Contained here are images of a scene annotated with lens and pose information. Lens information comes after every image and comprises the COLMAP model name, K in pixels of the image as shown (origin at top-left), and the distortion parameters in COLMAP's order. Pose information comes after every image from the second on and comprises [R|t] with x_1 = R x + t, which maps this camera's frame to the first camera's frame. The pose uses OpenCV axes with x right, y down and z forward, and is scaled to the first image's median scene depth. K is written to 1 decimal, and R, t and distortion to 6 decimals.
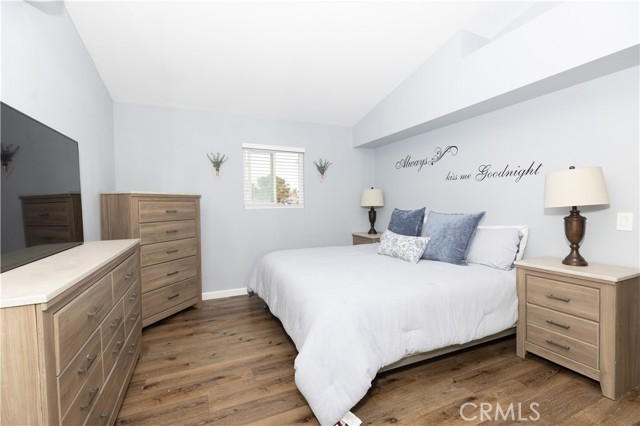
lens RADIAL K [[282.6, 0, 317.9], [0, 282.6, 214.6], [0, 0, 1]] dist [-0.000719, -0.000628]
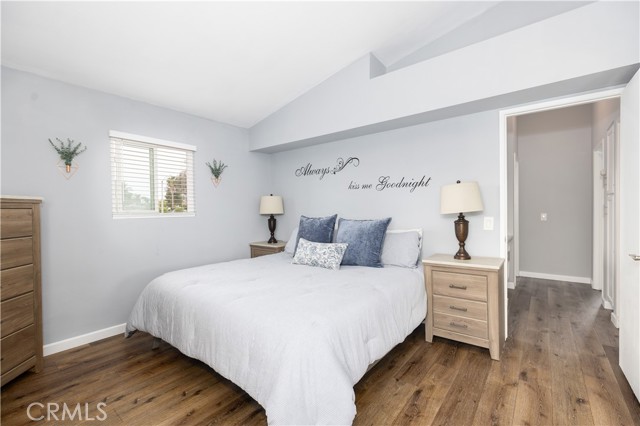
lens RADIAL K [[282.6, 0, 317.9], [0, 282.6, 214.6], [0, 0, 1]] dist [-0.000719, -0.000628]
pose [[0.884010, -0.009578, 0.467369, -0.168650], [0.022535, 0.999501, -0.022141, -0.003876], [-0.466924, 0.030105, 0.883785, 0.123306]]
